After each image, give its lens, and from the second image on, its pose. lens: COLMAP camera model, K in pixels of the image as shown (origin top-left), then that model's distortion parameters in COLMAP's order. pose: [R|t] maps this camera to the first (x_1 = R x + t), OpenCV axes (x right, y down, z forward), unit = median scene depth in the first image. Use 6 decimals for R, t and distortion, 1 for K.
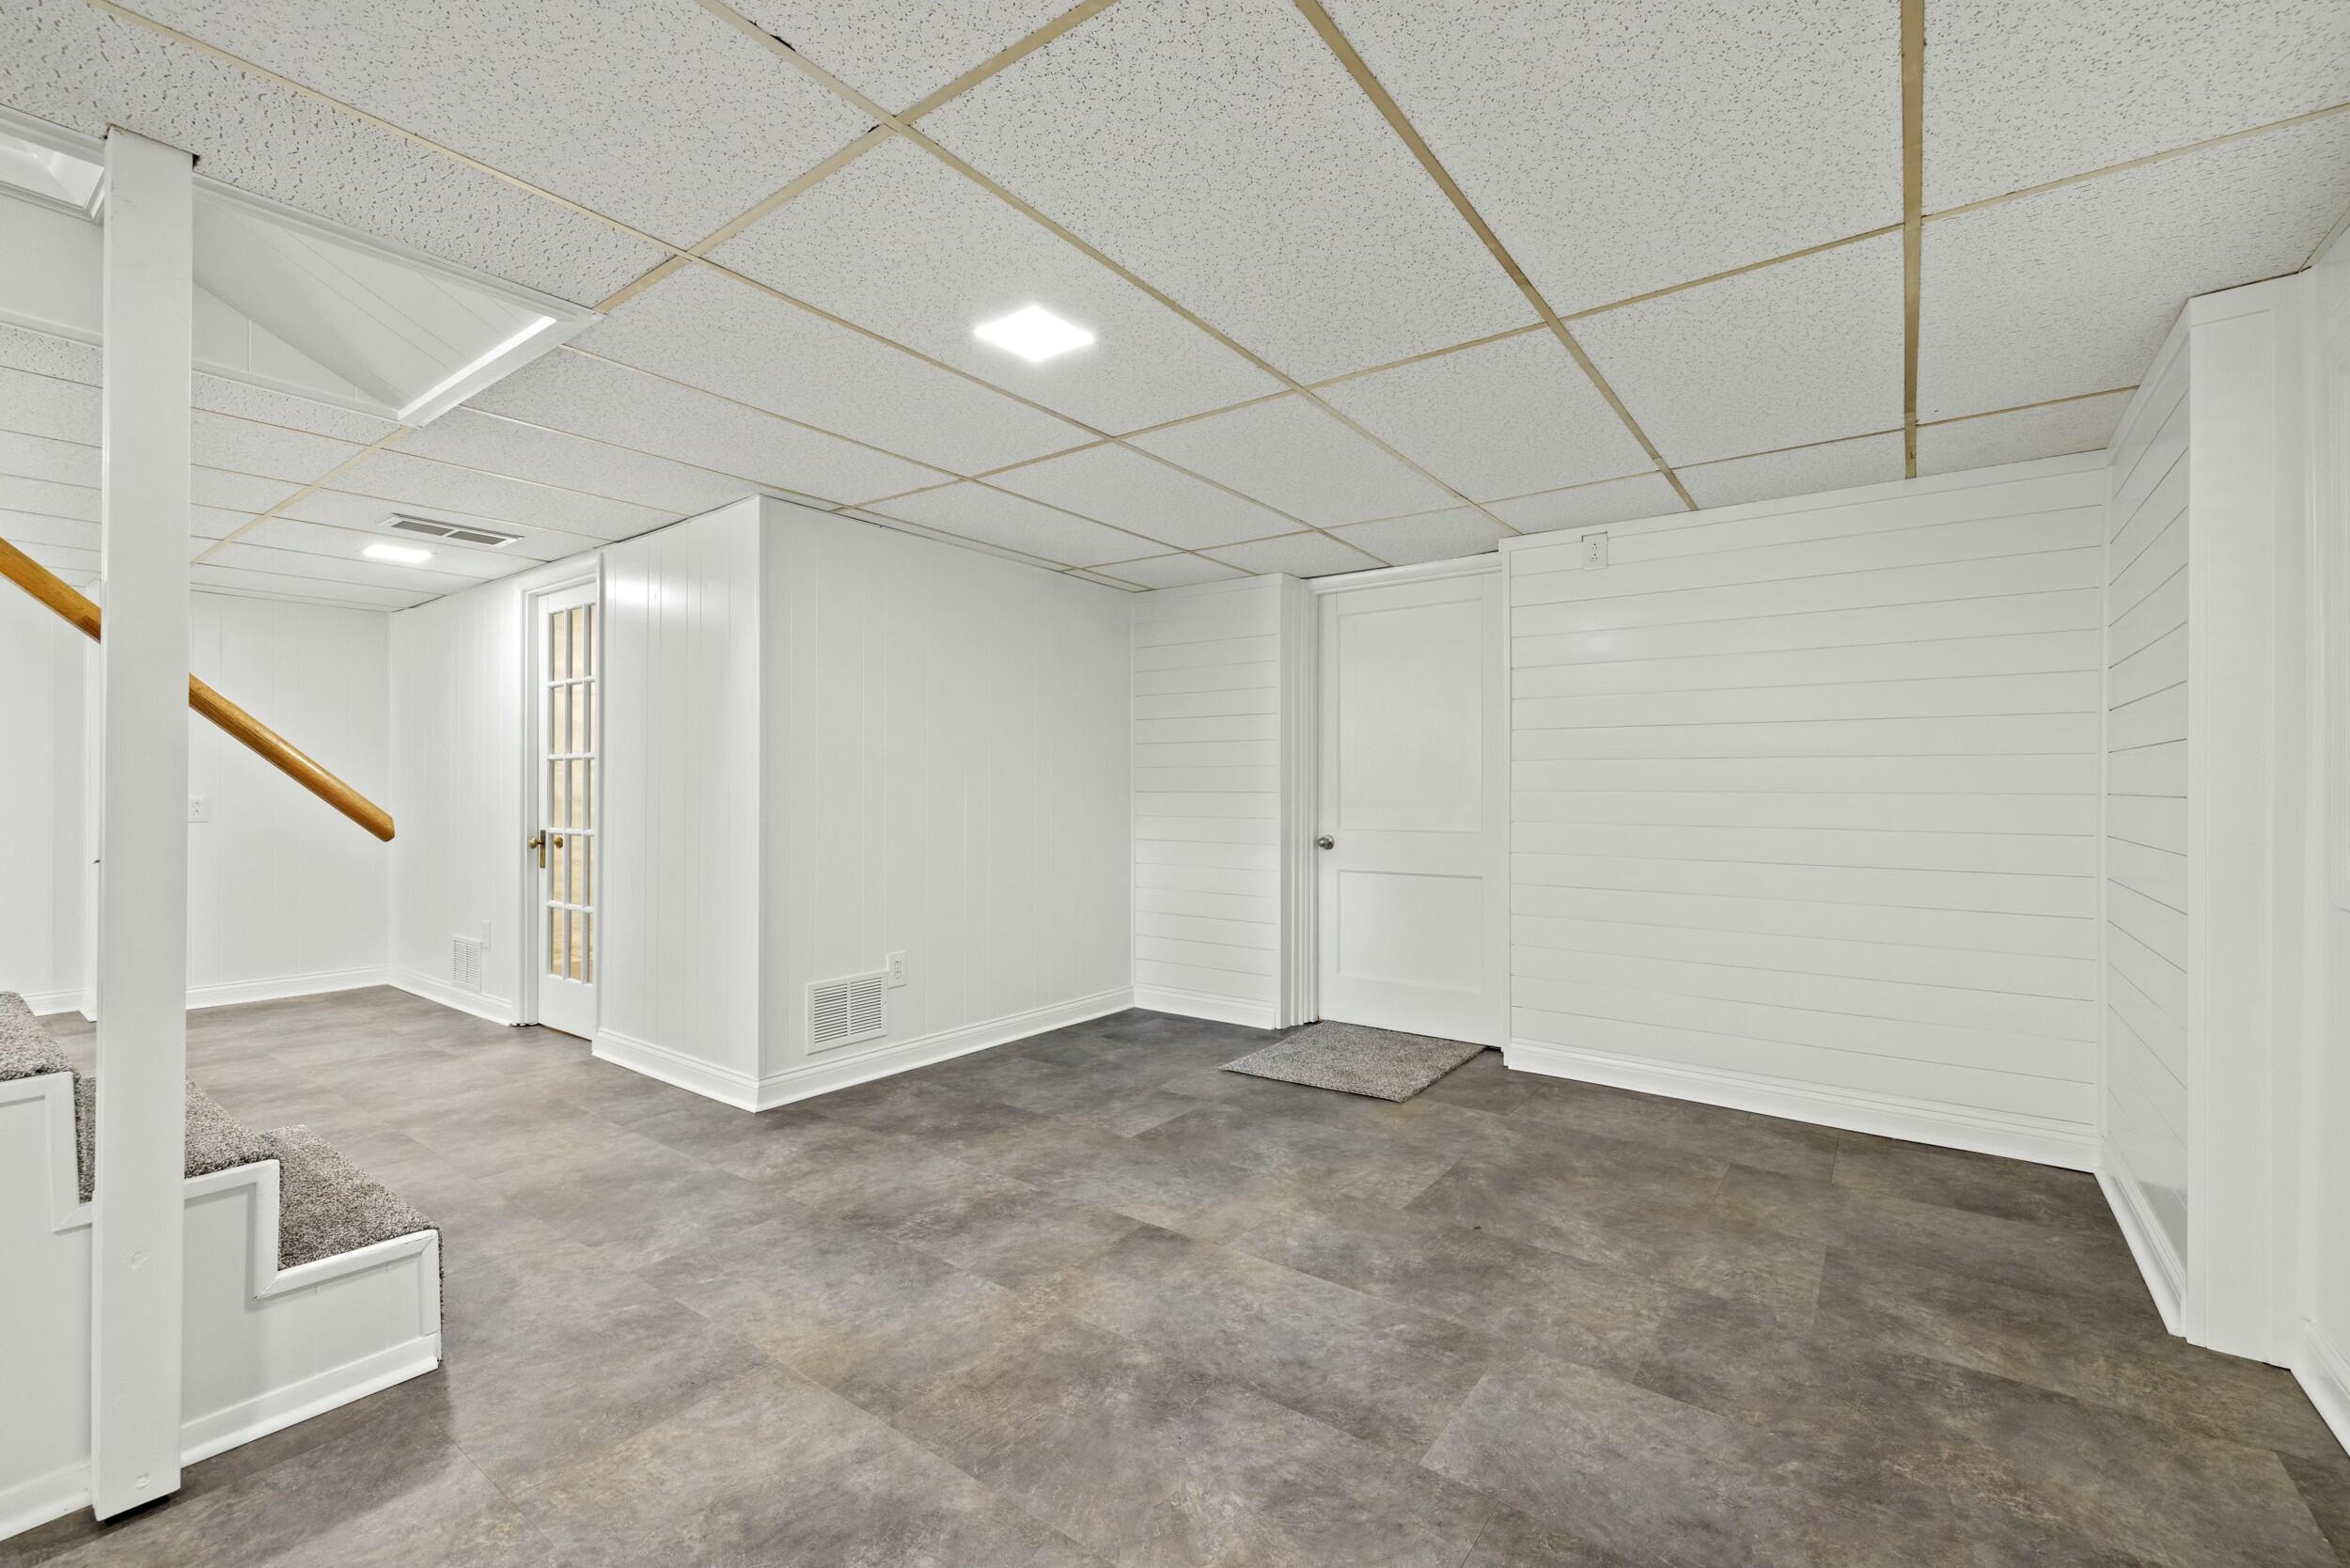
lens RADIAL K [[994.1, 0, 1171.5], [0, 994.1, 783.8], [0, 0, 1]] dist [-0.000560, 0.000797]
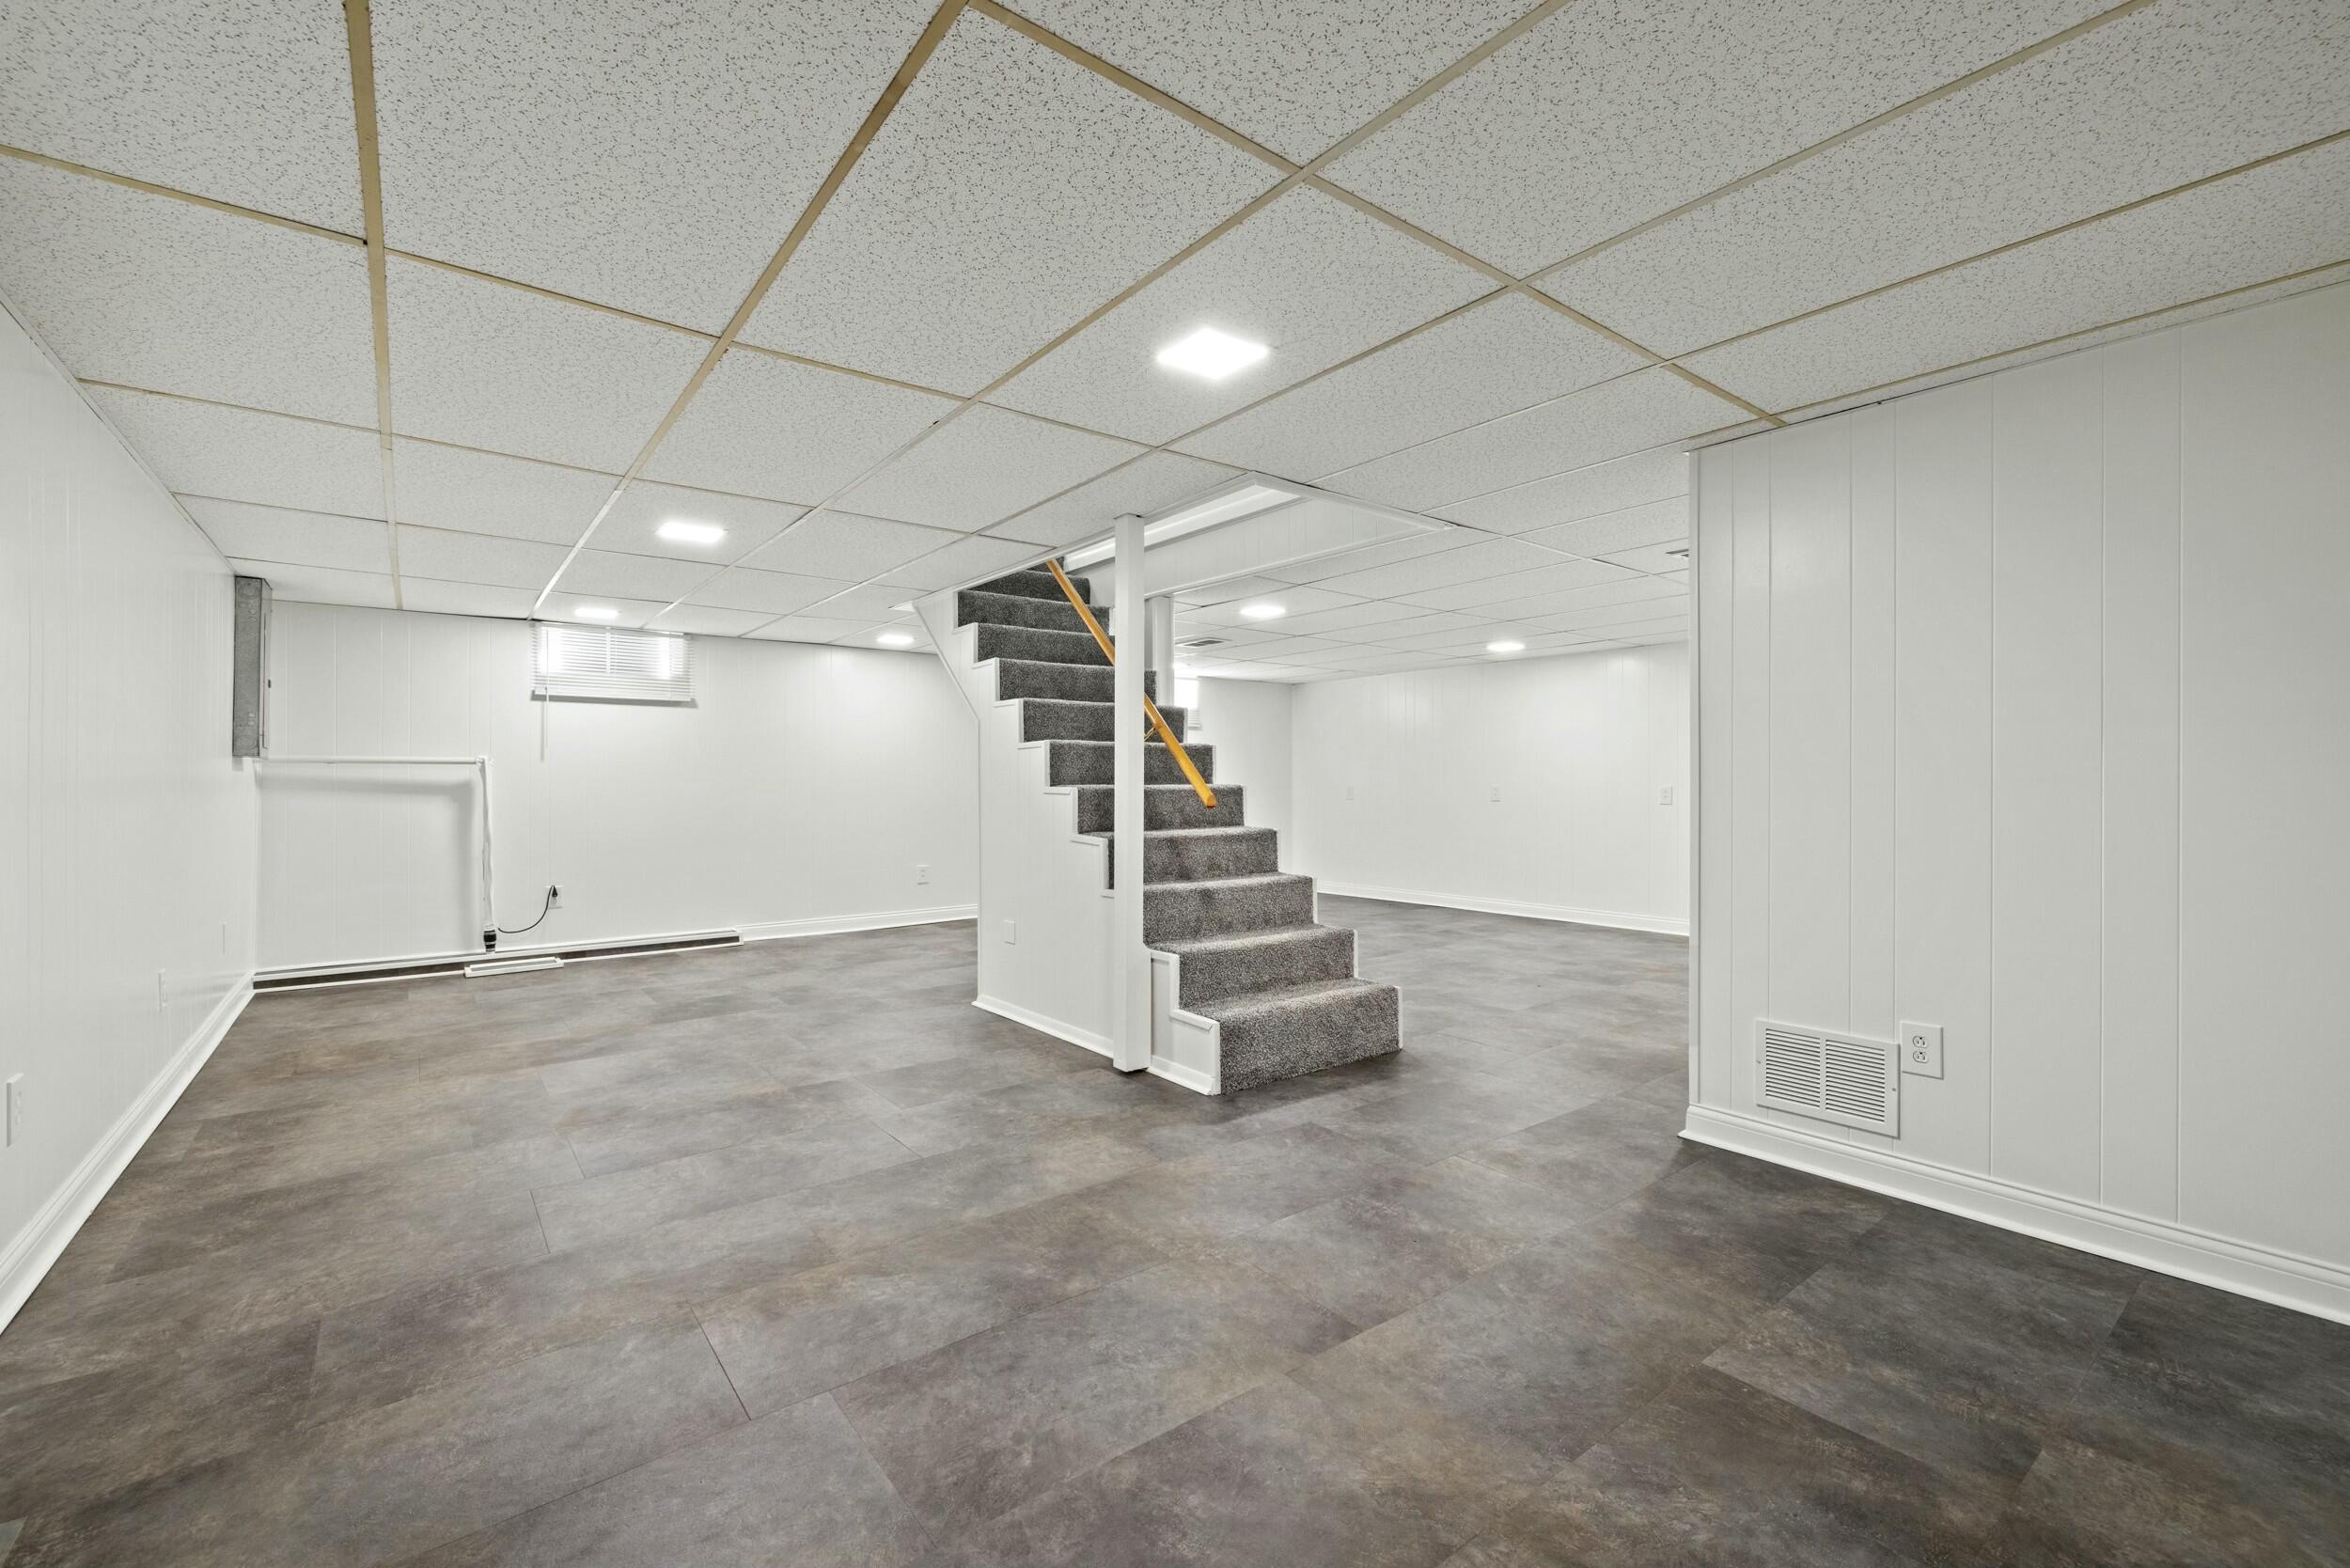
lens RADIAL K [[994.1, 0, 1177.5], [0, 994.1, 779.6], [0, 0, 1]] dist [-0.000560, 0.000797]
pose [[-0.274104, -0.004625, -0.961689, 0.847556], [0.004363, 0.999972, -0.006053, 0.012542], [0.961690, -0.005855, -0.274076, 1.181615]]
